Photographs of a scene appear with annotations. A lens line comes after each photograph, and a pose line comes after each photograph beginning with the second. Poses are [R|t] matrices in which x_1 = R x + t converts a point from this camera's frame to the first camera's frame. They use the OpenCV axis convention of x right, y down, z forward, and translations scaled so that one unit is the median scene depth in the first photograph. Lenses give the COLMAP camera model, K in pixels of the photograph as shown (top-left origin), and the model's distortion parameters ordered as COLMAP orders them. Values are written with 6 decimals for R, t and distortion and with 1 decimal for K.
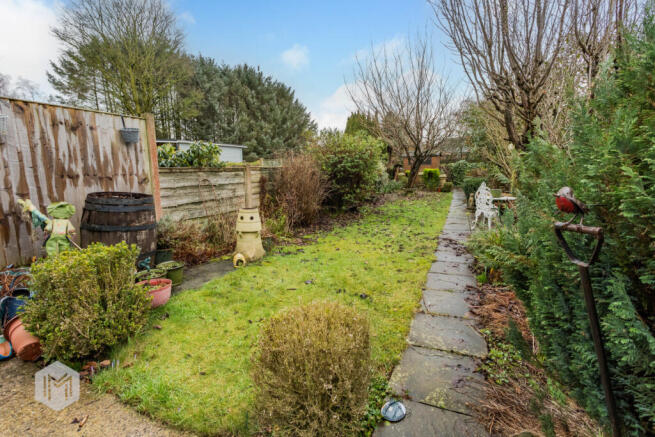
lens RADIAL K [[307.7, 0, 327.5], [0, 307.7, 218.5], [0, 0, 1]] dist [-0.000713, 0.000026]
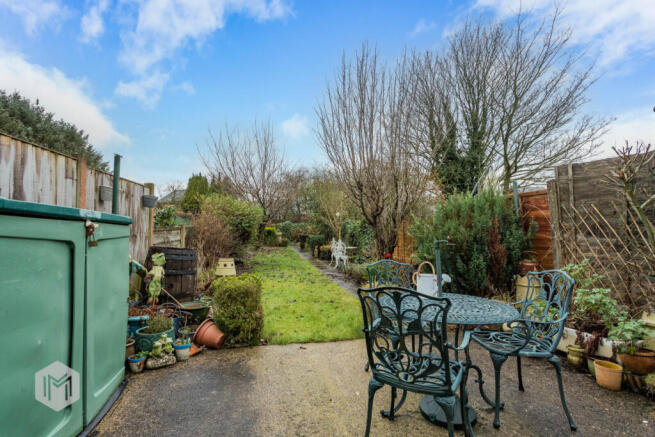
lens RADIAL K [[307.7, 0, 327.5], [0, 307.7, 218.5], [0, 0, 1]] dist [-0.000713, 0.000026]
pose [[0.806759, 0.030462, 0.590094, -0.168894], [0.079419, 0.984018, -0.159377, 0.011690], [-0.585519, 0.175443, 0.791447, -0.085808]]
